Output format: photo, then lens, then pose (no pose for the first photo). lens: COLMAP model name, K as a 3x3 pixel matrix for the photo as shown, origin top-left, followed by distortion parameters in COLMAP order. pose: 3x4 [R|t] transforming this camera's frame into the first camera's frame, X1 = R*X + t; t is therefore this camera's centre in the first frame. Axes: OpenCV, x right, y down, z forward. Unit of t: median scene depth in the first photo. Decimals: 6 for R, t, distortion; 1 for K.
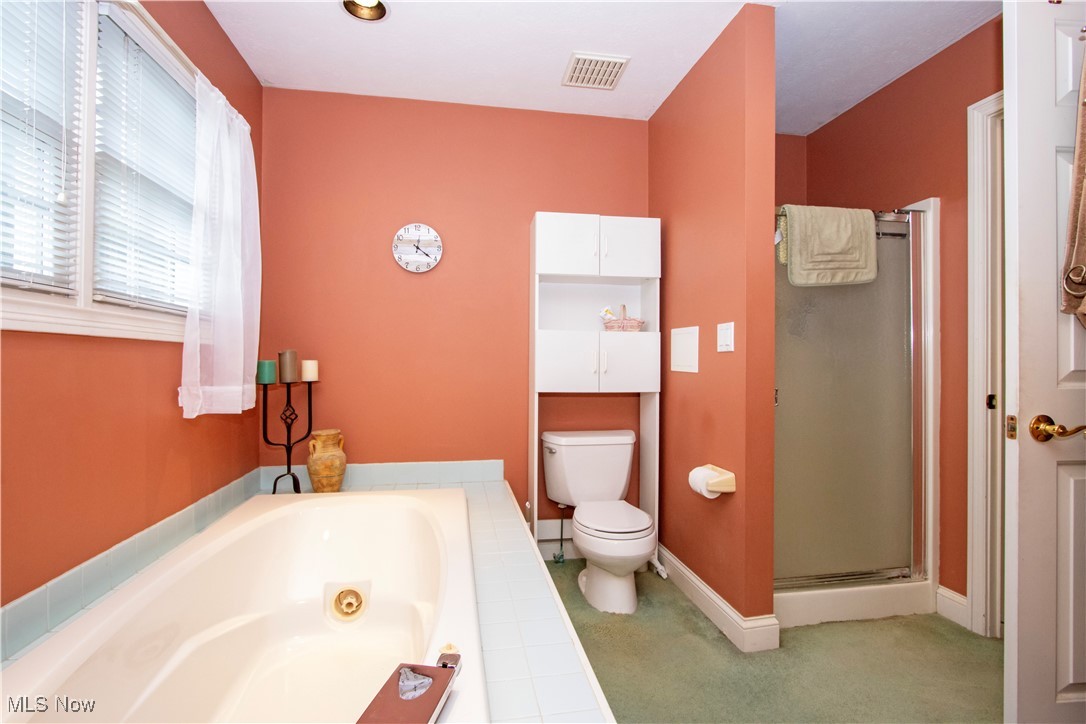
lens RADIAL K [[502.8, 0, 540.8], [0, 502.8, 360.2], [0, 0, 1]] dist [-0.021209, 0.004820]
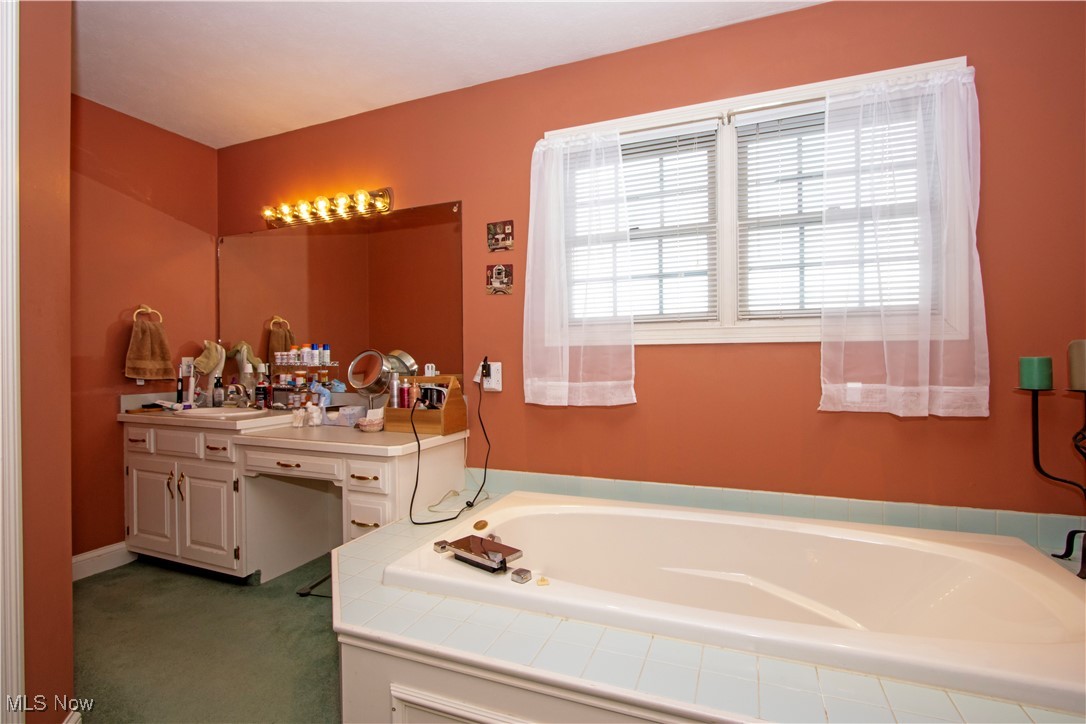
lens RADIAL K [[502.8, 0, 540.8], [0, 502.8, 360.2], [0, 0, 1]] dist [-0.021209, 0.004820]
pose [[-0.516842, 0.002851, -0.856076, 0.607854], [0.006241, 0.999980, -0.000438, 0.000105], [0.856058, -0.005570, -0.516850, 1.082393]]
